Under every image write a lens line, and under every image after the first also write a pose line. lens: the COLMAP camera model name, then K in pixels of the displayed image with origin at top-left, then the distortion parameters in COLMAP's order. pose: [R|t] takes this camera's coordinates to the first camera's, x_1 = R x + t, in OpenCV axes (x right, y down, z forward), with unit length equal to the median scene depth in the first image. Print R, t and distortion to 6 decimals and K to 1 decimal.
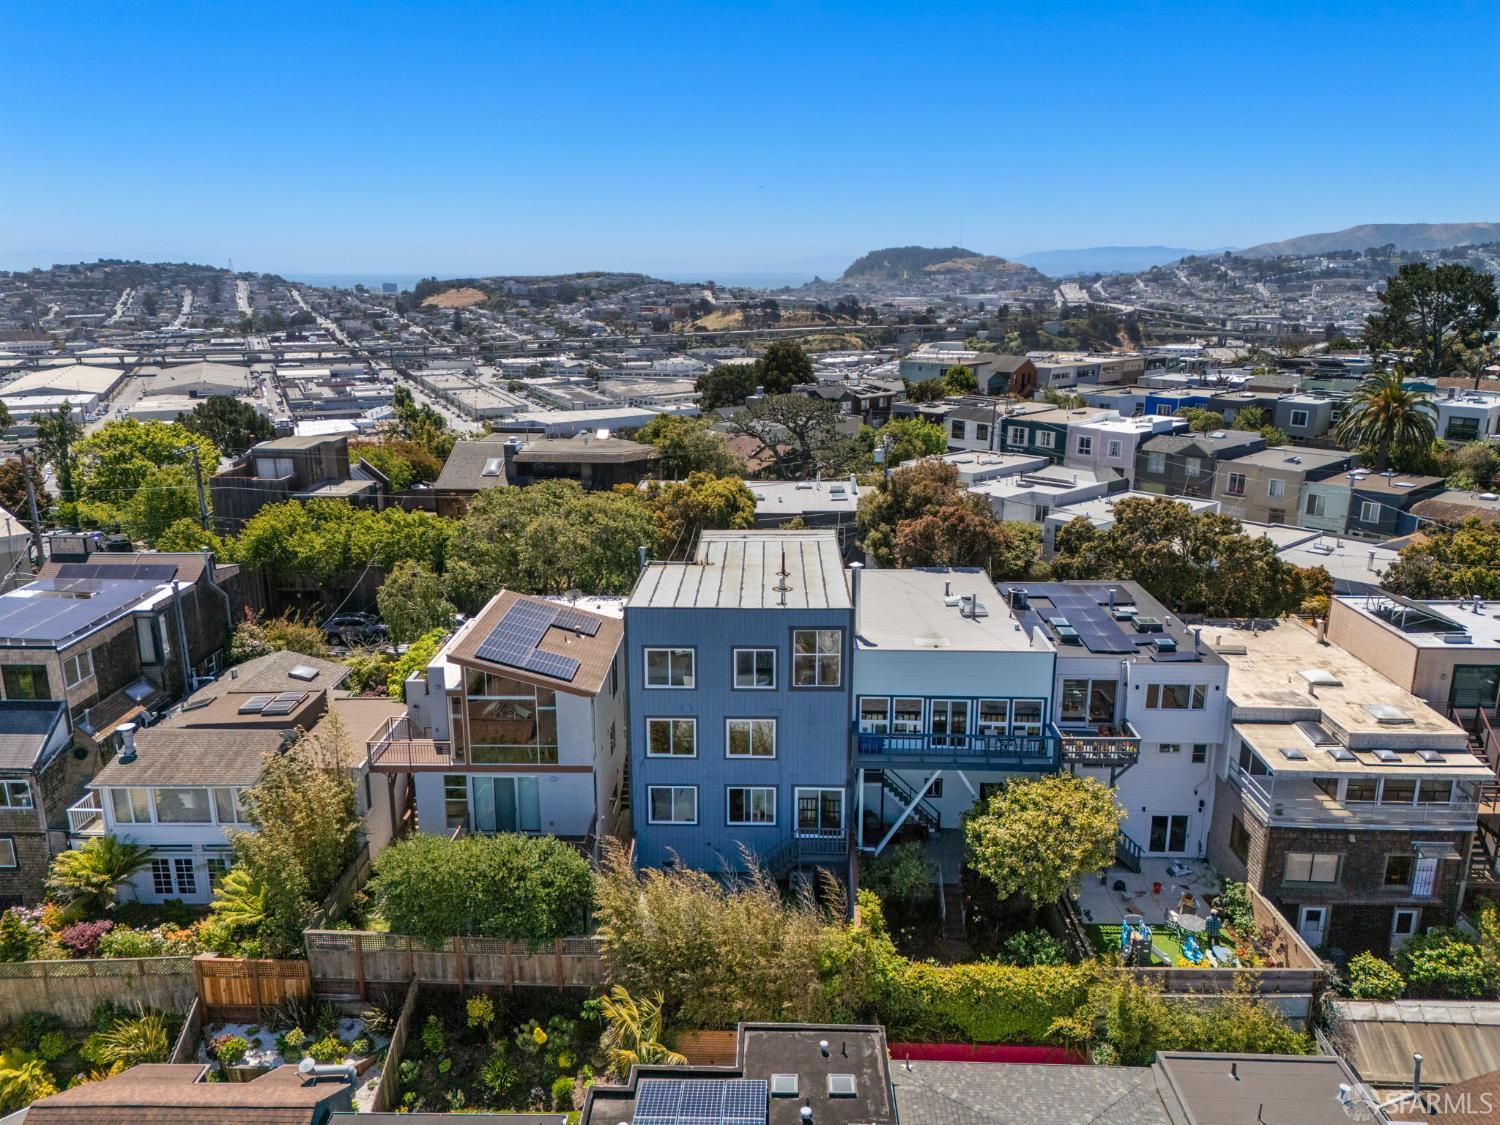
lens RADIAL K [[1087.0, 0, 745.8], [0, 1087.0, 566.1], [0, 0, 1]] dist [0.084742, -0.070175]
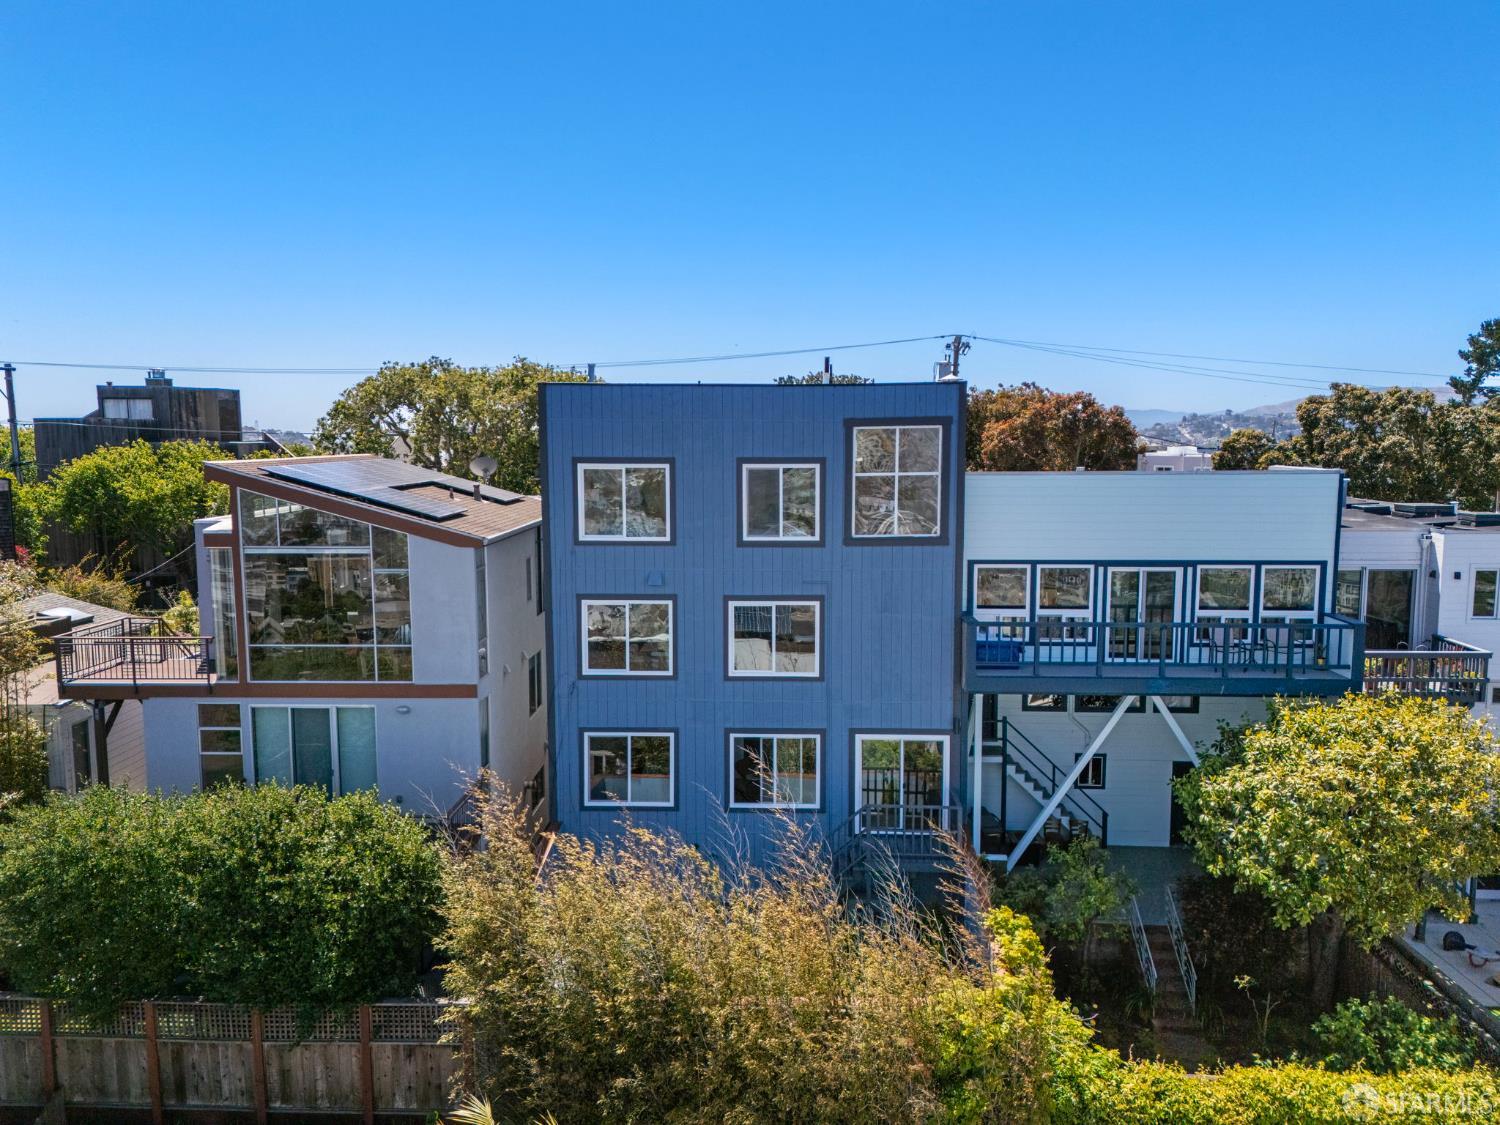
lens RADIAL K [[1087.0, 0, 745.8], [0, 1087.0, 566.1], [0, 0, 1]] dist [0.084742, -0.070175]
pose [[0.999954, 0.000778, -0.009573, -0.004103], [-0.002151, 0.989533, -0.144291, 0.200373], [0.009360, 0.144305, 0.989489, 0.459688]]
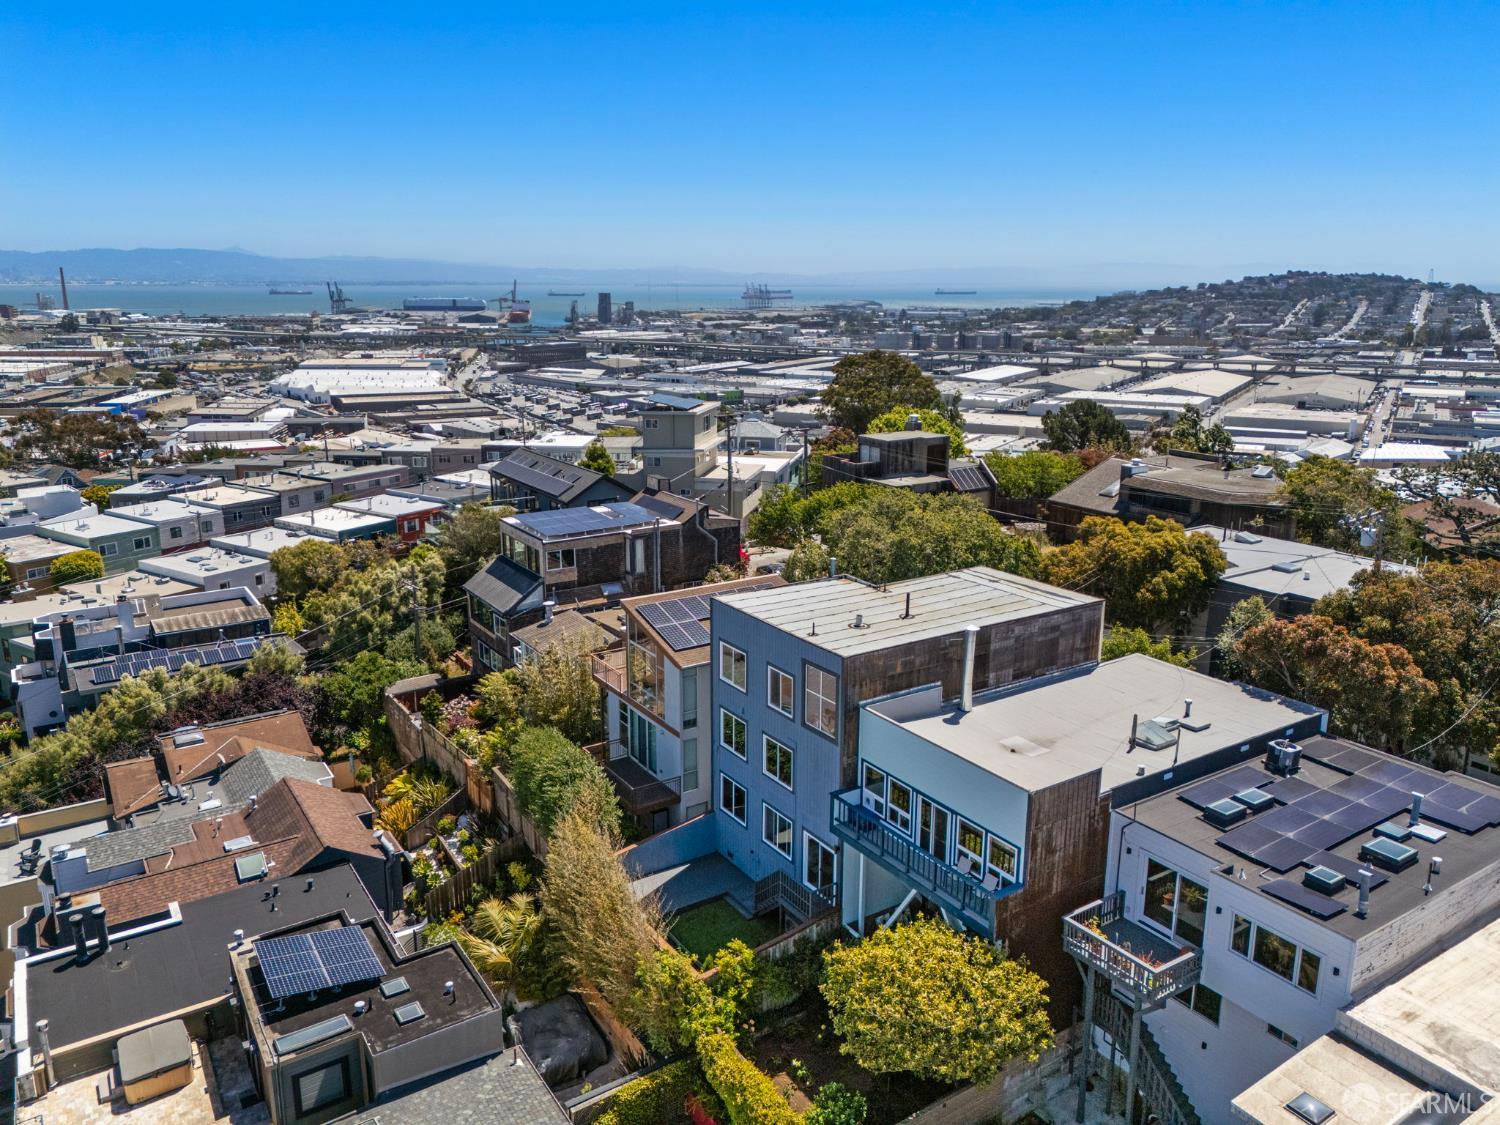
lens RADIAL K [[1087.0, 0, 745.8], [0, 1087.0, 566.1], [0, 0, 1]] dist [0.084742, -0.070175]
pose [[0.577812, 0.212239, -0.788091, 0.719953], [-0.219418, 0.970443, 0.100476, -0.103649], [0.786123, 0.114865, 0.607303, 0.364203]]
